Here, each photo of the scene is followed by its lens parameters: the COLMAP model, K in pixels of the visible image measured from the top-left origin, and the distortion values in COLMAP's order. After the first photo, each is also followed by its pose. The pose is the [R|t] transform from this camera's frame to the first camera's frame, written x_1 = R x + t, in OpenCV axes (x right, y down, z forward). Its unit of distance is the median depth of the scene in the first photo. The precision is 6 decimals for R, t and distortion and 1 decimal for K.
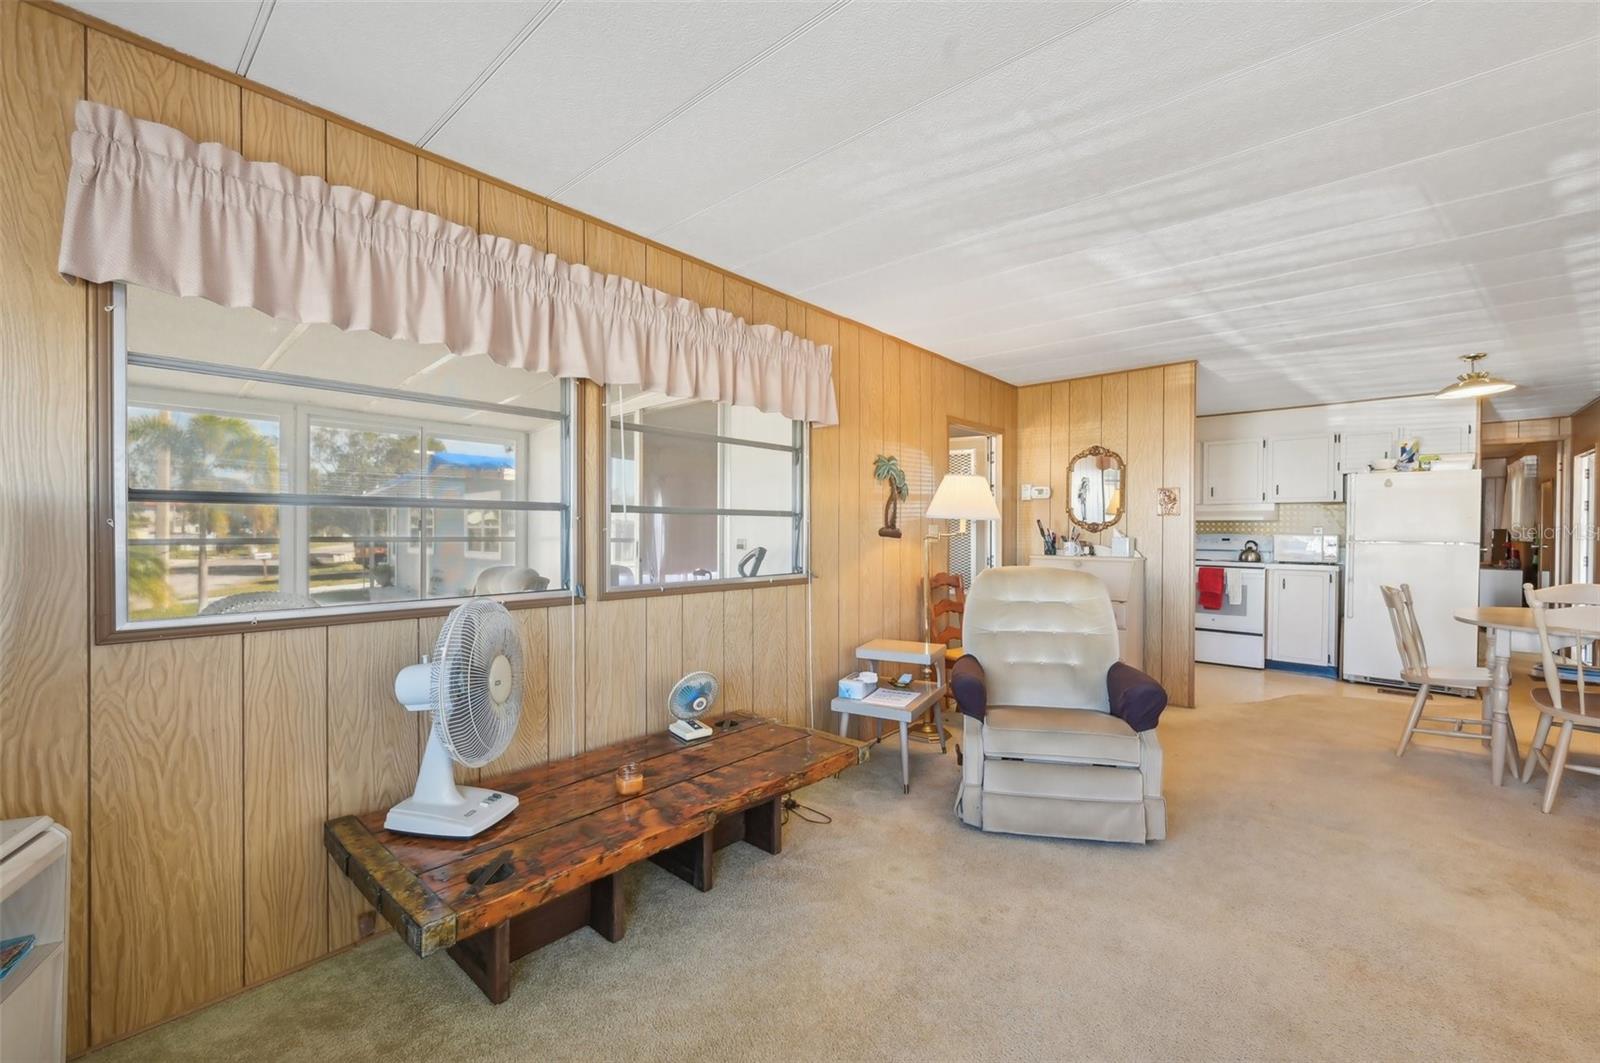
lens RADIAL K [[657.5, 0, 809.8], [0, 657.5, 532.6], [0, 0, 1]] dist [-0.010384, 0.000123]
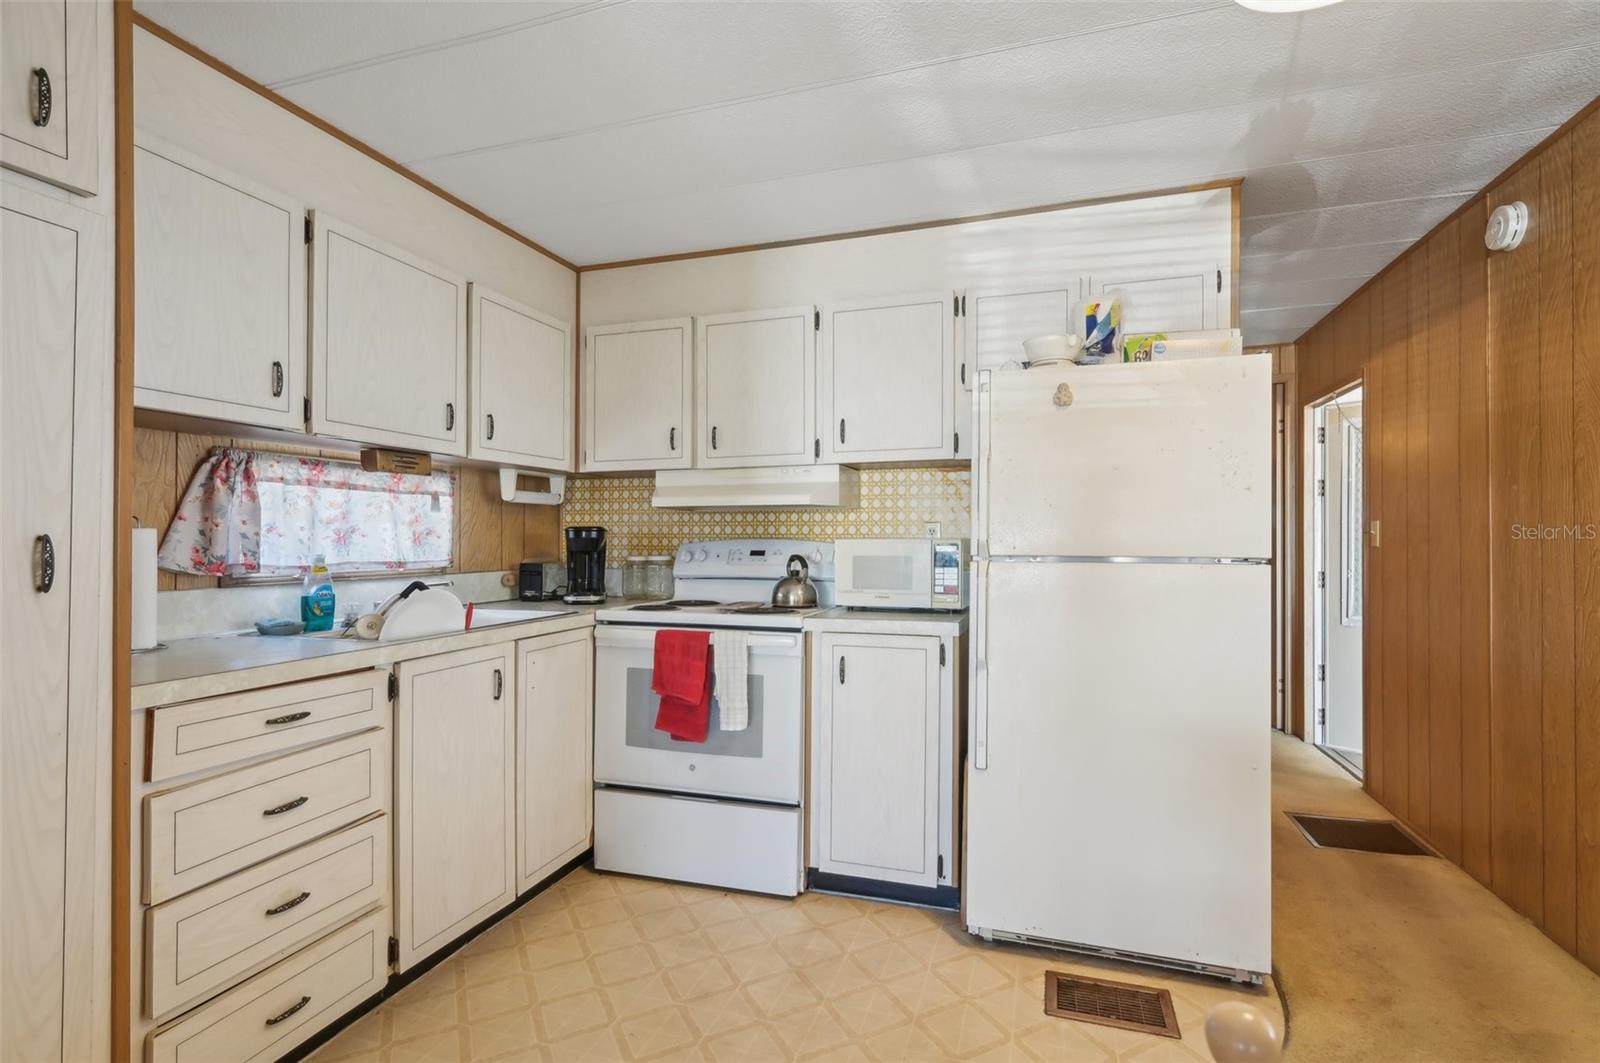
lens RADIAL K [[773.9, 0, 788.7], [0, 773.9, 541.1], [0, 0, 1]] dist [-0.001268, 0.001374]
pose [[0.921978, -0.009689, 0.387121, 0.539703], [0.010177, 0.999948, 0.000790, 0.002929], [-0.387108, 0.003211, 0.922029, 0.616752]]
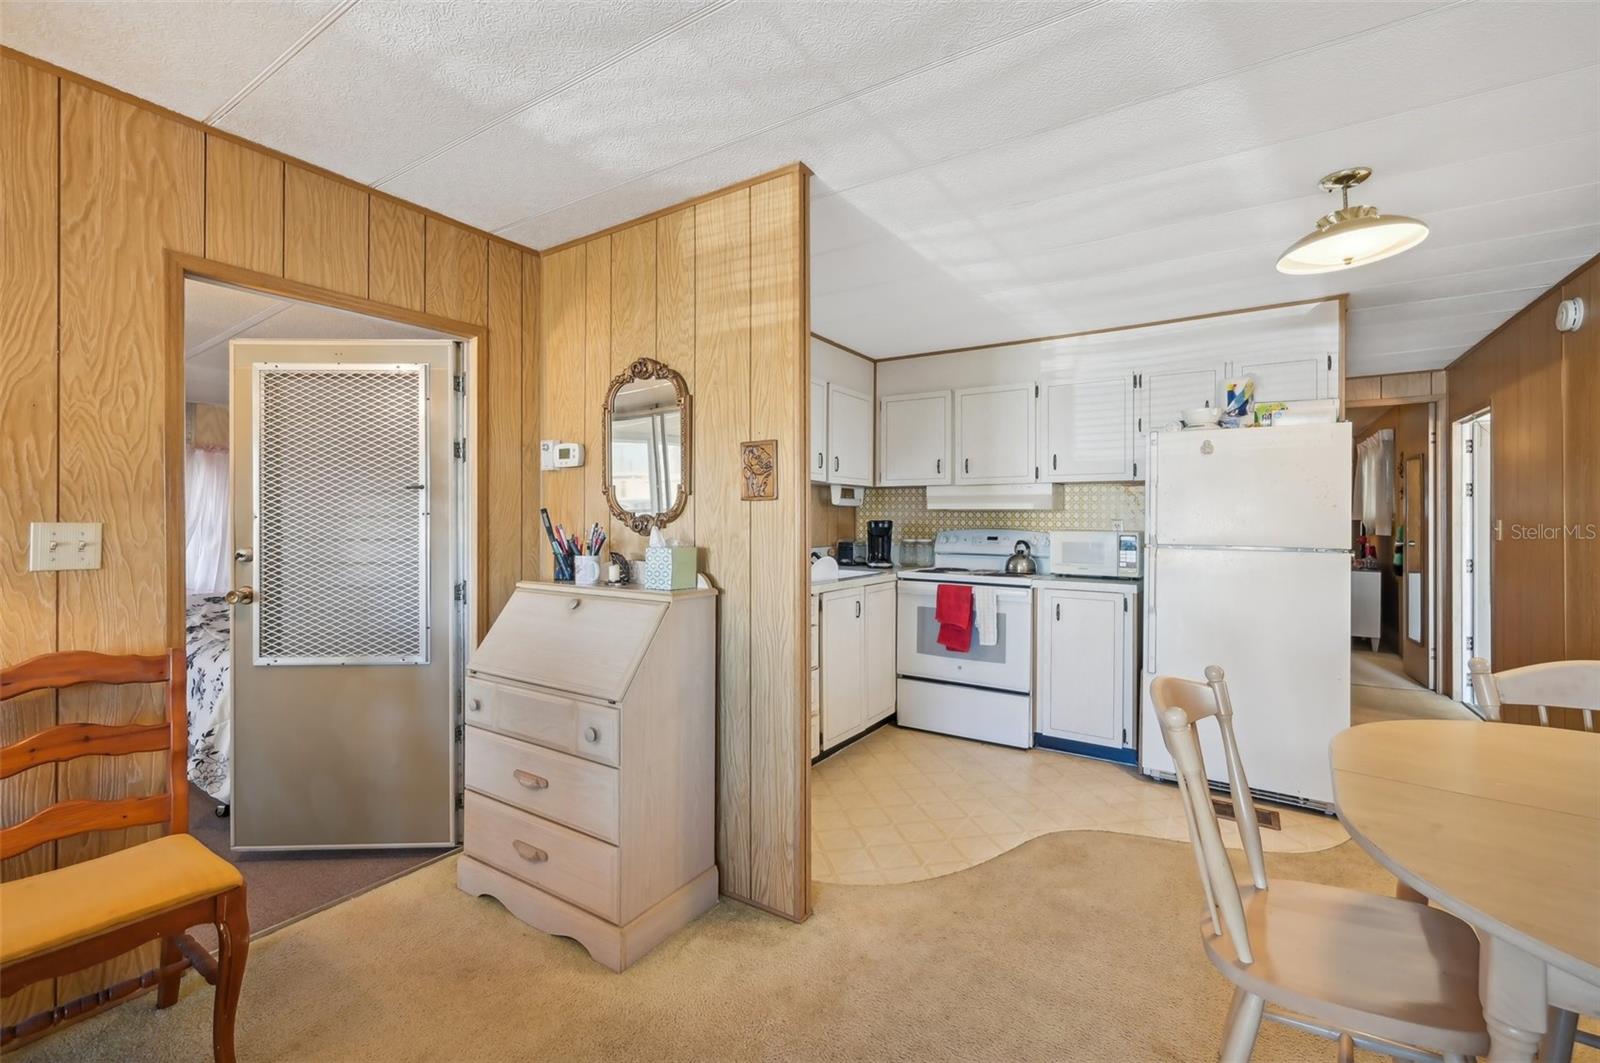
lens RADIAL K [[678.5, 0, 772.1], [0, 678.5, 509.5], [0, 0, 1]] dist [0.000475, -0.001483]
pose [[0.992622, 0.000078, 0.121253, 0.389688], [0.002090, 0.999840, -0.017757, -0.008296], [-0.121235, 0.017880, 0.992463, 0.404891]]
